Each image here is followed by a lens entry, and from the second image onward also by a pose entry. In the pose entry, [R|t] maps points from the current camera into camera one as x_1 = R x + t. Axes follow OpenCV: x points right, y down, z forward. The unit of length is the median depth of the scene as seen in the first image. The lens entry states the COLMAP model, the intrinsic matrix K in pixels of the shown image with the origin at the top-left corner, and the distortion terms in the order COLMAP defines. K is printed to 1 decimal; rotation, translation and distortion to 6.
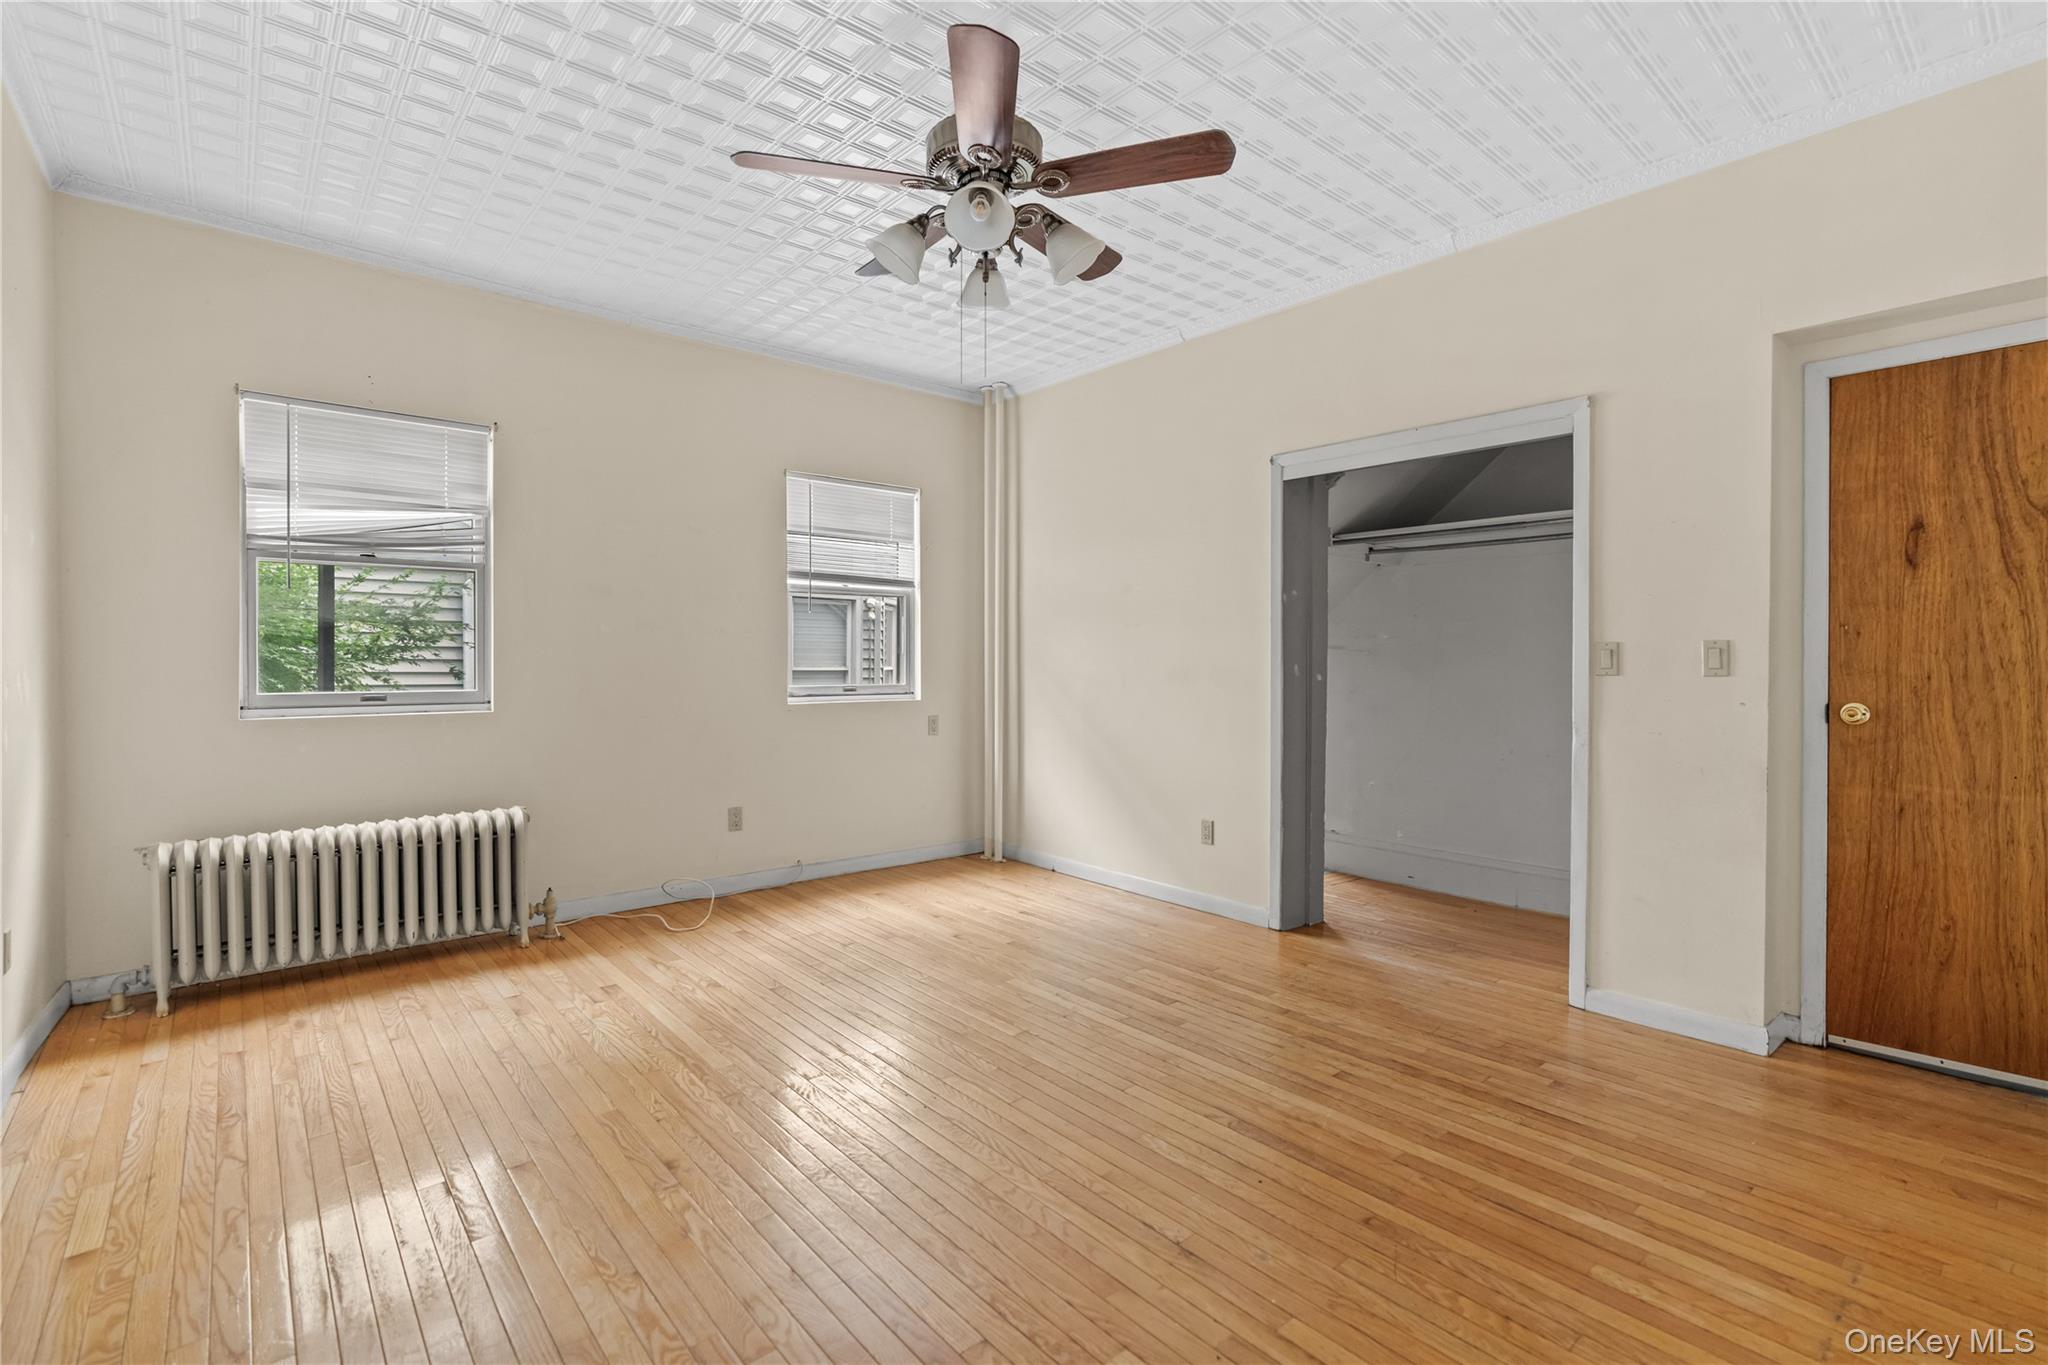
lens RADIAL K [[943.4, 0, 1022.6], [0, 943.4, 662.7], [0, 0, 1]] dist [-0.002001, 0.001572]
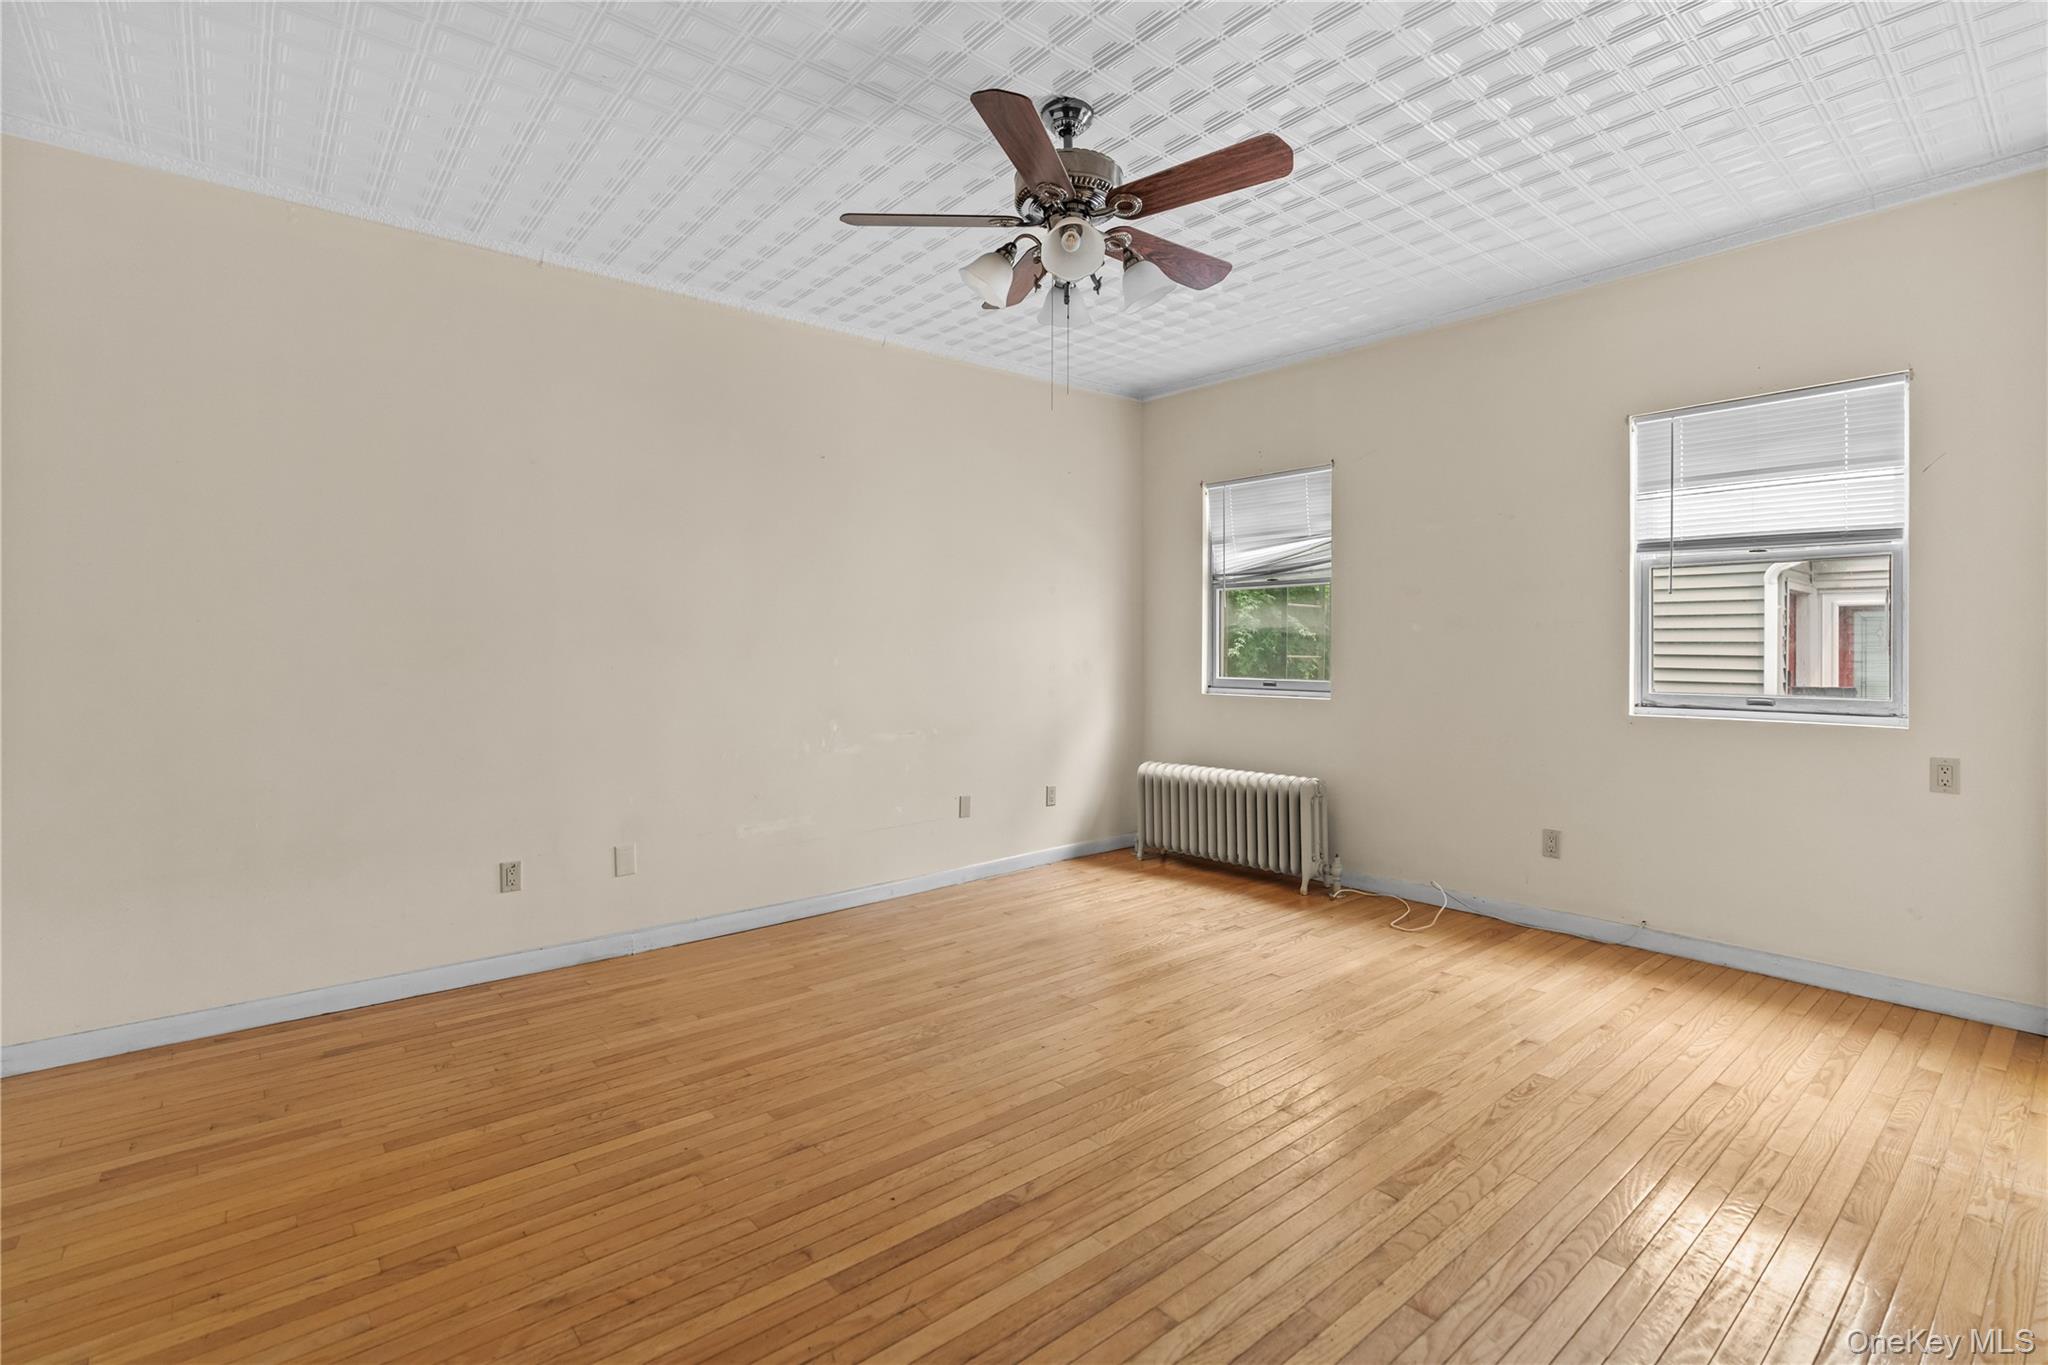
lens RADIAL K [[926.2, 0, 986.4], [0, 926.2, 647.2], [0, 0, 1]] dist [-0.026881, 0.000163]
pose [[-0.024990, -0.007934, -0.999656, 0.667340], [-0.010165, 0.999919, -0.007682, -0.001399], [0.999636, 0.009969, -0.025068, 0.628220]]
